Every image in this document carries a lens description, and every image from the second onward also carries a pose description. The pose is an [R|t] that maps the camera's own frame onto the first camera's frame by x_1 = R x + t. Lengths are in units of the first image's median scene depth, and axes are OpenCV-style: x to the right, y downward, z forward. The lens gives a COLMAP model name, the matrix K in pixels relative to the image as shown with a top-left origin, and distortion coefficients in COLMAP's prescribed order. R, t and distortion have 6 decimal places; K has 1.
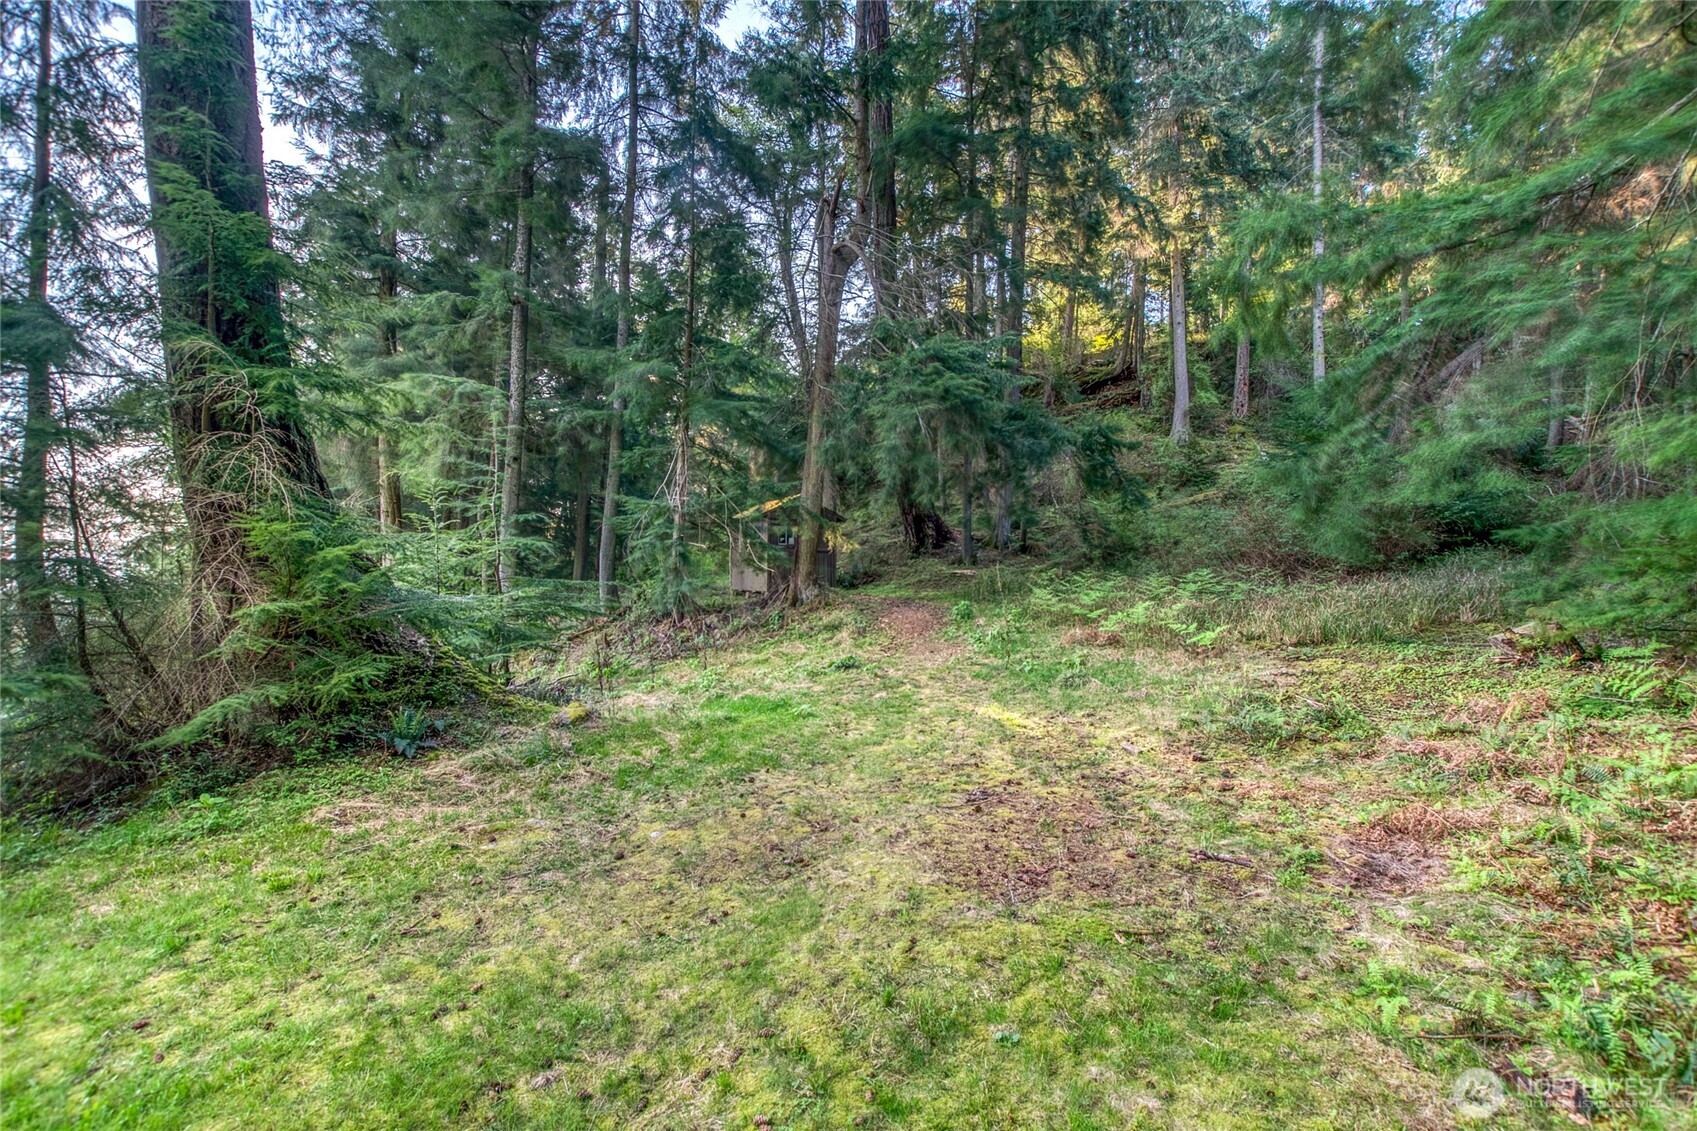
lens RADIAL K [[758.3, 0, 871.1], [0, 758.3, 534.2], [0, 0, 1]] dist [-0.021129, 0.006738]
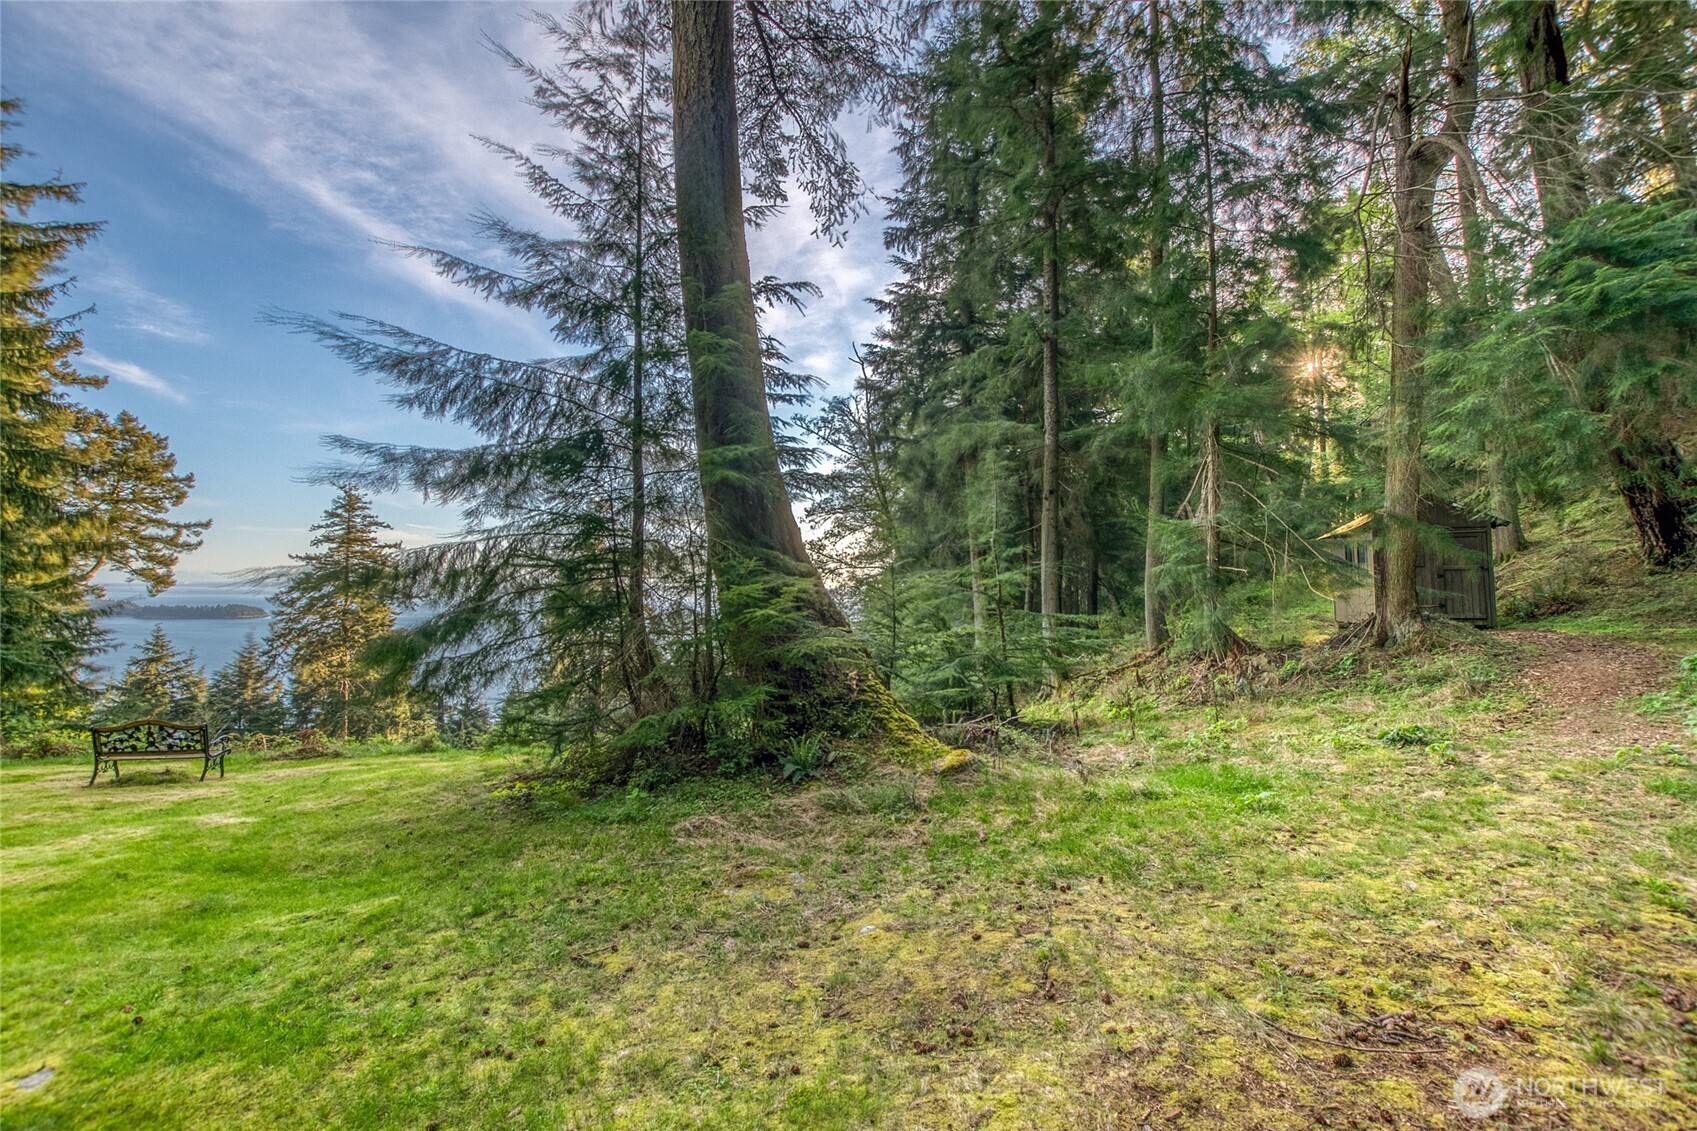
lens RADIAL K [[758.3, 0, 848.9], [0, 758.3, 546.9], [0, 0, 1]] dist [-0.021129, 0.006738]
pose [[0.671458, -0.064237, -0.738253, 0.257578], [0.049353, 0.997900, -0.041941, 0.006535], [0.739398, -0.008274, 0.673218, 0.317395]]
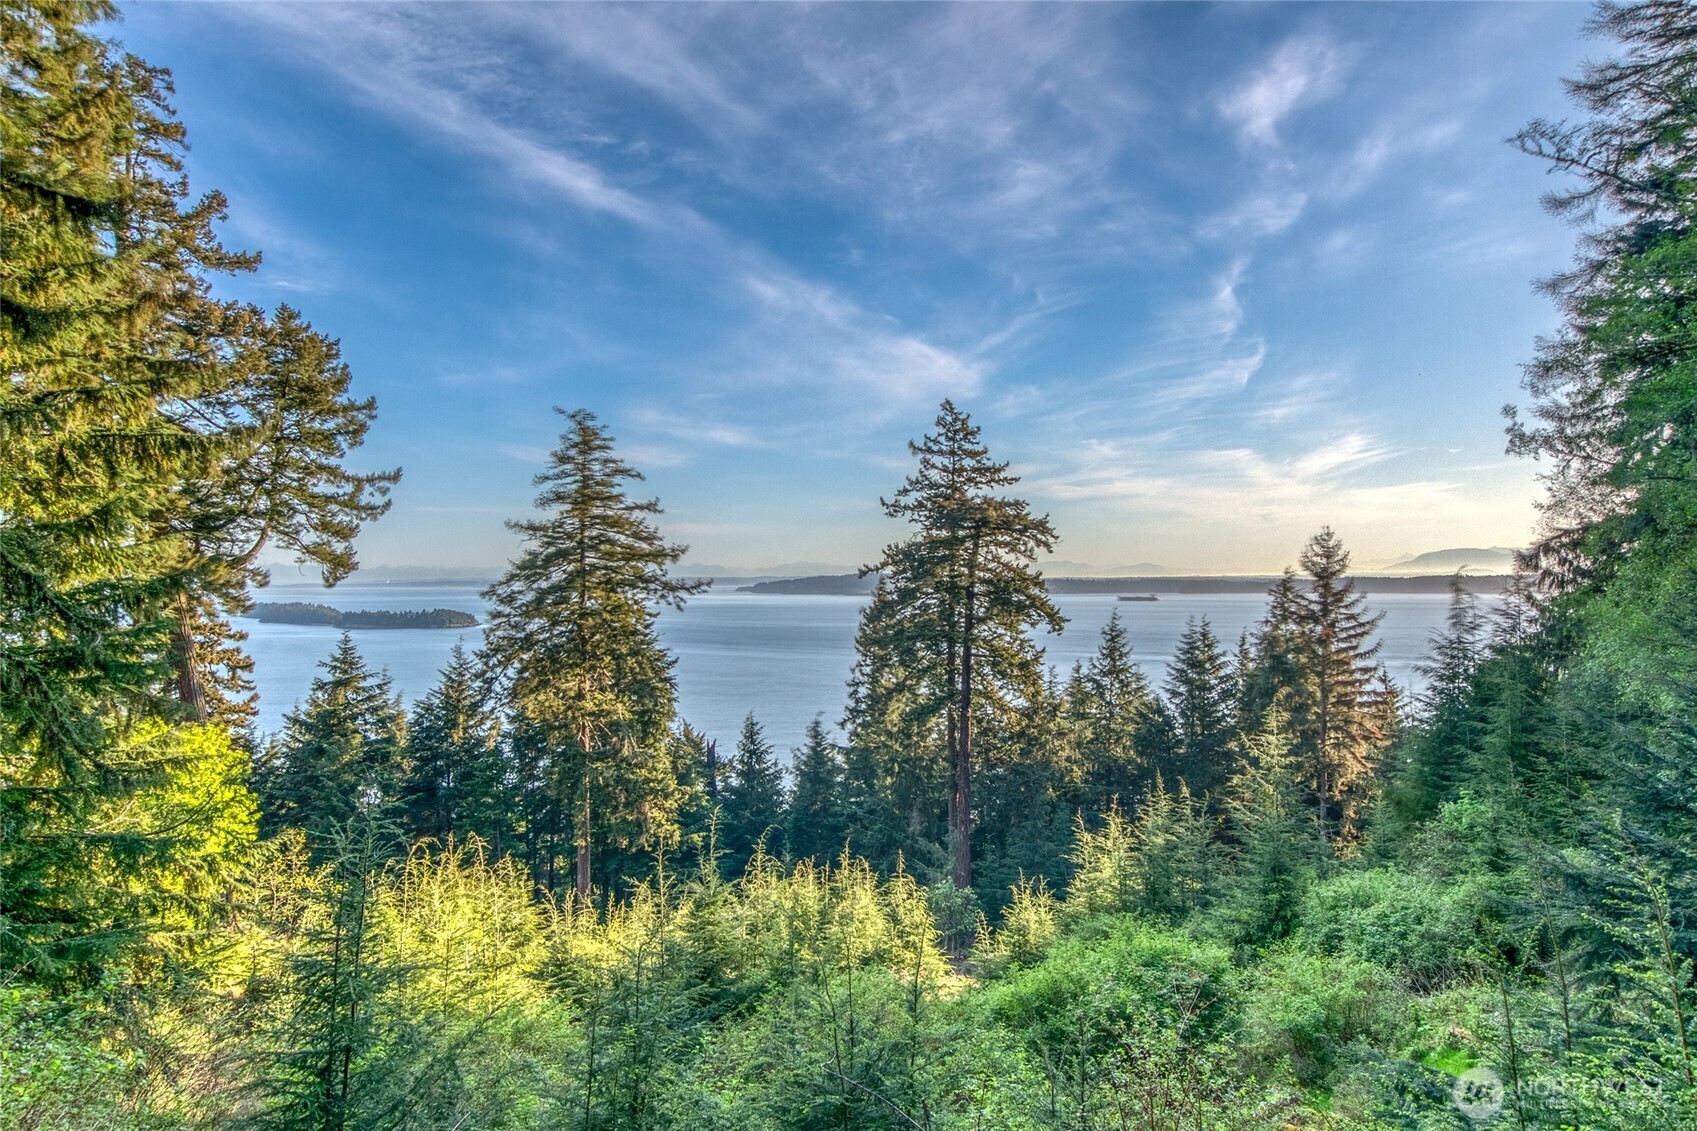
lens RADIAL K [[1185.3, 0, 850.2], [0, 1185.3, 550.5], [0, 0, 1]] dist [0.012666, 0.001640]
pose [[0.369859, -0.054512, -0.927488, -1.903972], [0.059877, 0.997601, -0.034755, 0.098303], [0.927157, -0.042681, 0.372235, 0.508354]]
